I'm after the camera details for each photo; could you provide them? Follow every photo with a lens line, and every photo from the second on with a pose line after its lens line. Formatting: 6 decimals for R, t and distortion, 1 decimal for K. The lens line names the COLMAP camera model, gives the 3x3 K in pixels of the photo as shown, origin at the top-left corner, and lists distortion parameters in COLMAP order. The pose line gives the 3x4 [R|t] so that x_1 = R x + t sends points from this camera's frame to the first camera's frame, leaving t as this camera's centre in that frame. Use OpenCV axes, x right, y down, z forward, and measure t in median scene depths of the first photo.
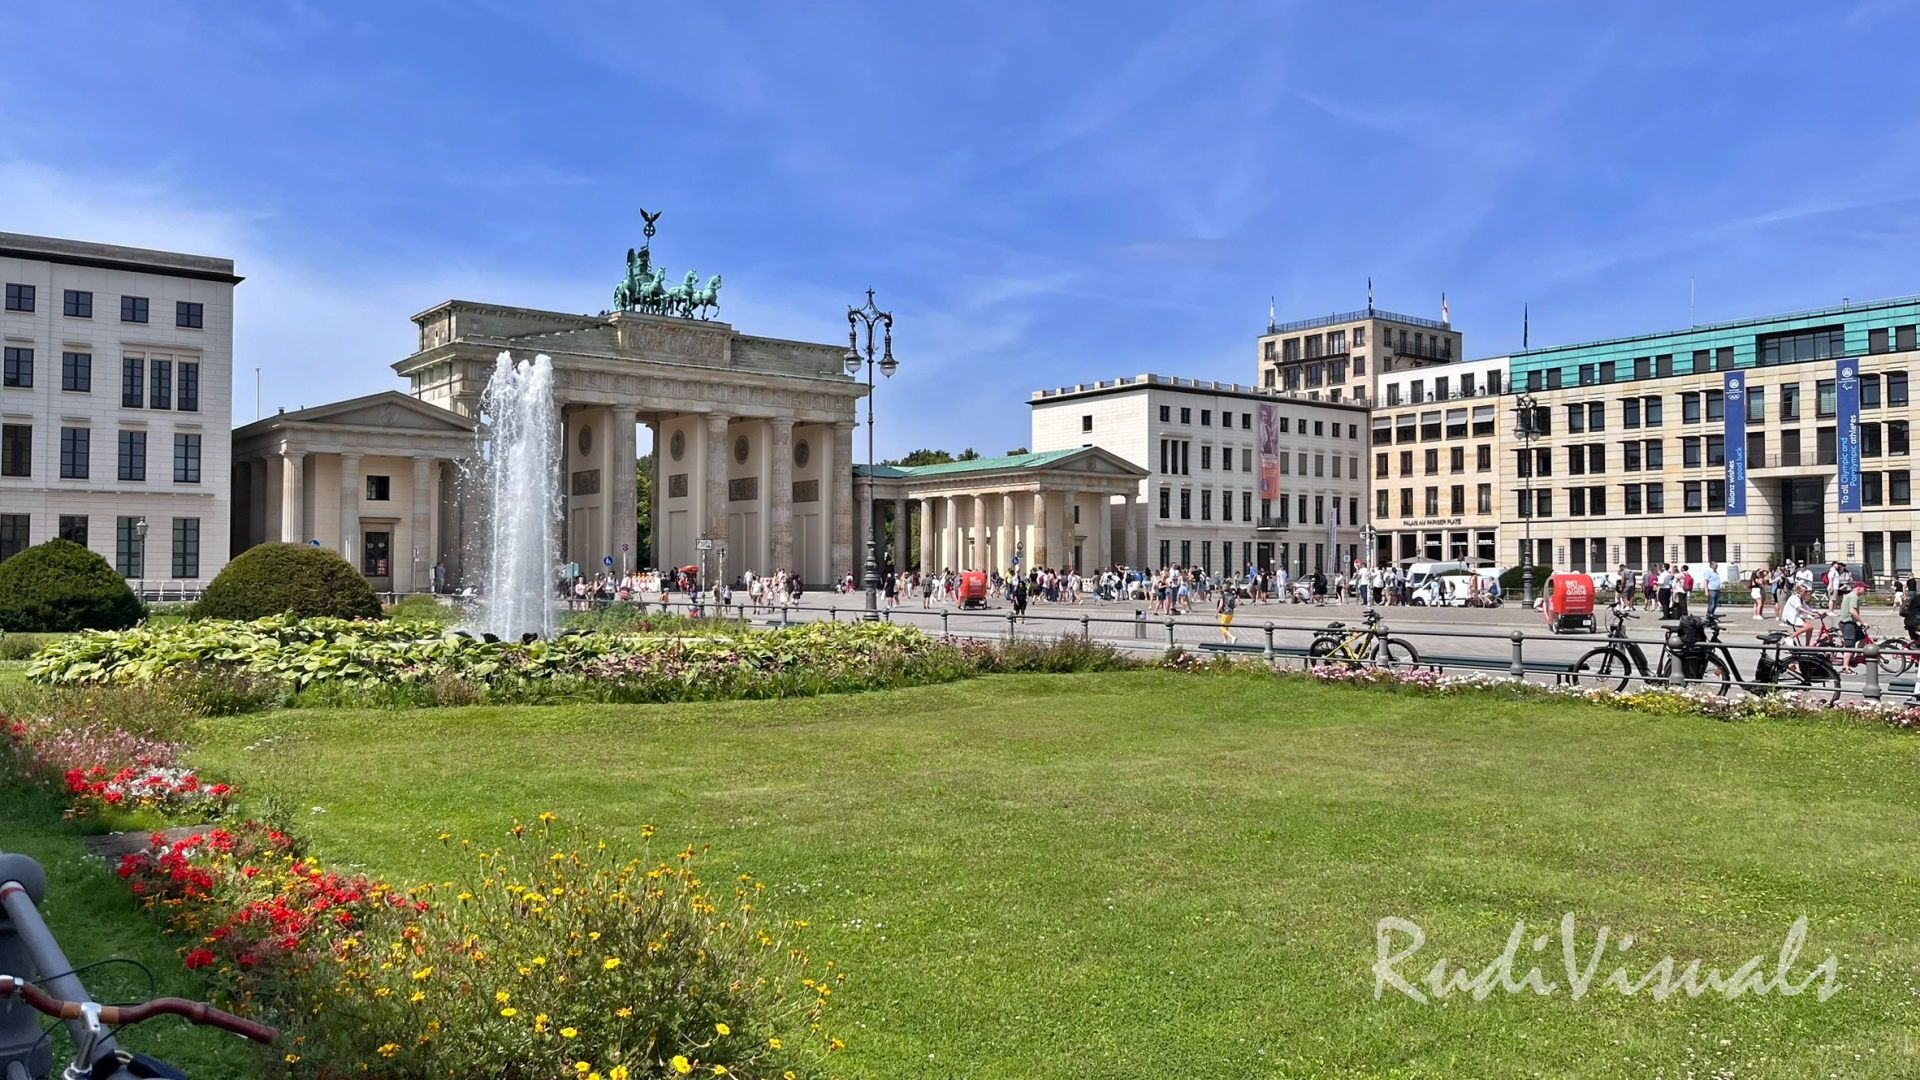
lens RADIAL K [[1476.6, 0, 960.1], [0, 1476.6, 537.9], [0, 0, 1]] dist [0.057767, 0.009461]
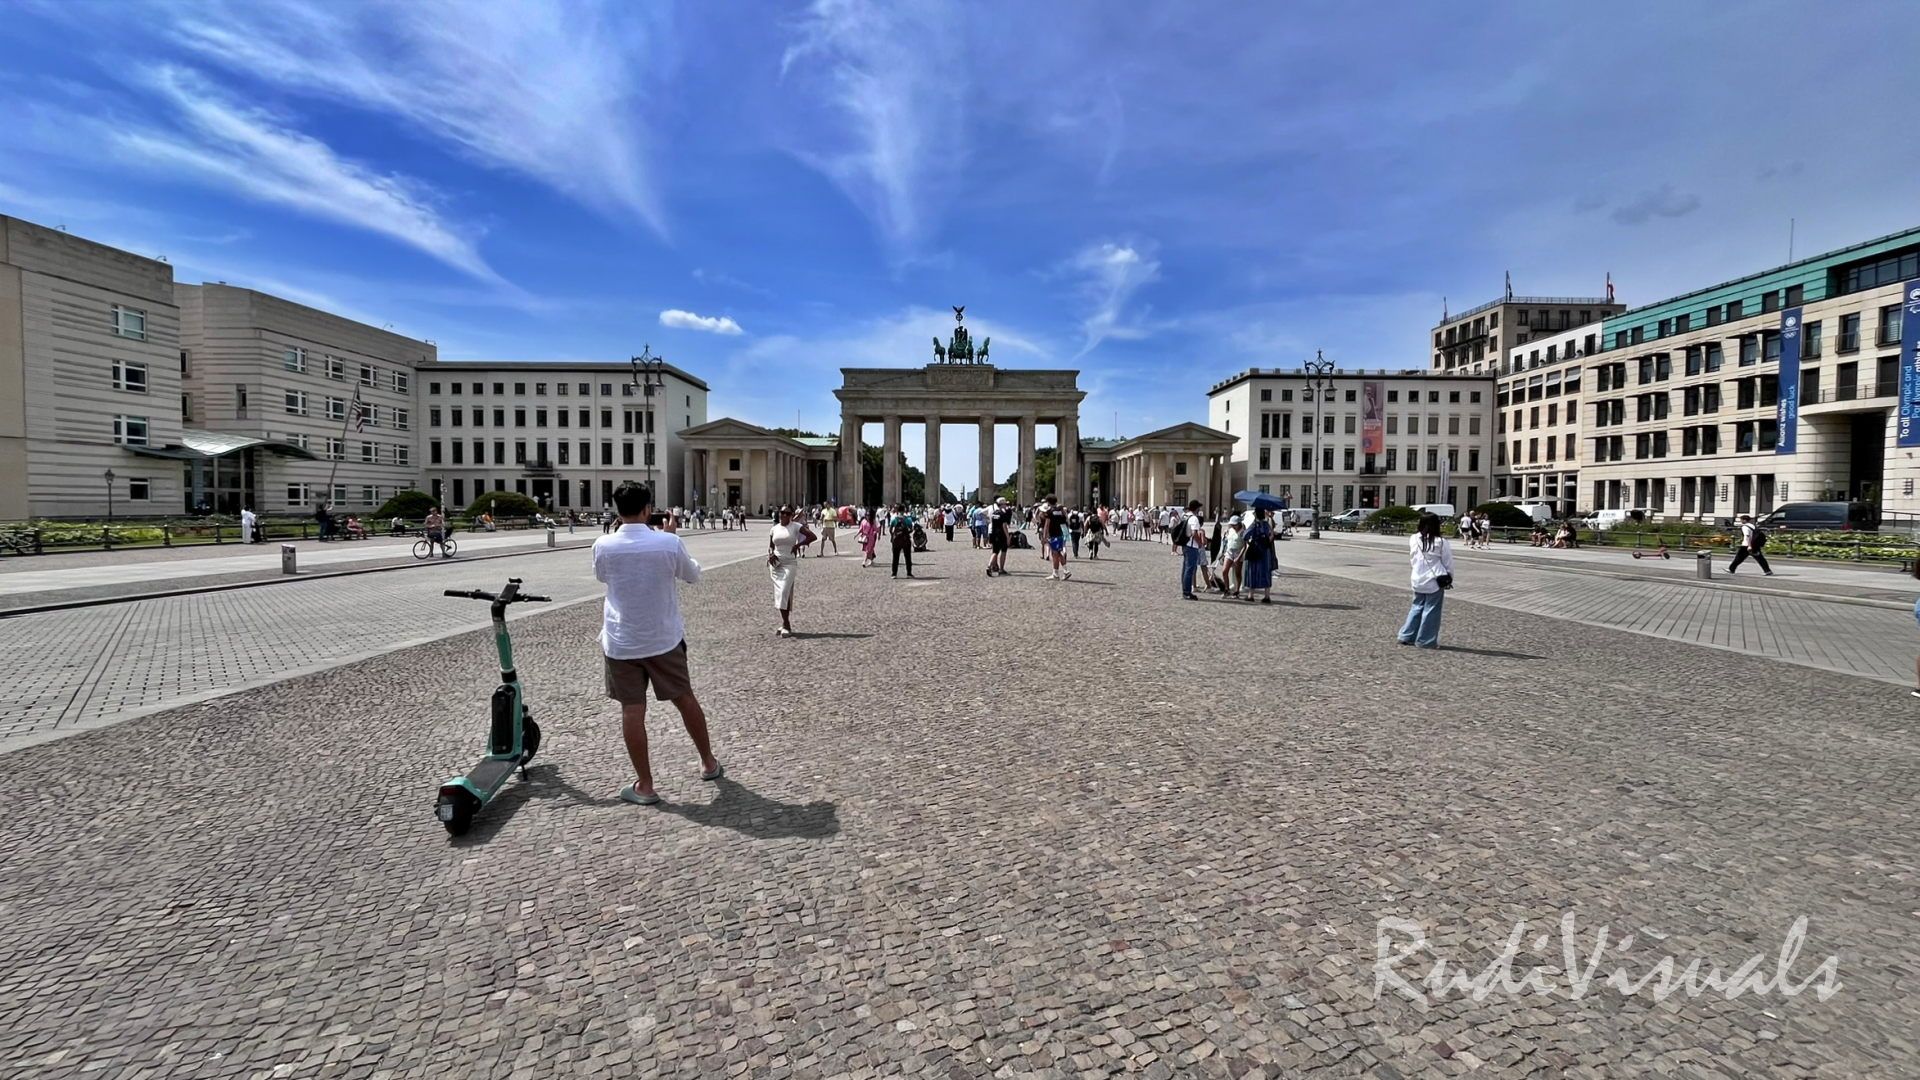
lens RADIAL K [[767.9, 0, 959.0], [0, 767.9, 536.4], [0, 0, 1]] dist [0.001242, -0.000920]
pose [[0.795135, 0.029554, -0.605712, 0.355202], [0.009850, 0.998051, 0.061626, 0.002740], [0.606353, -0.054967, 0.793294, 0.230993]]
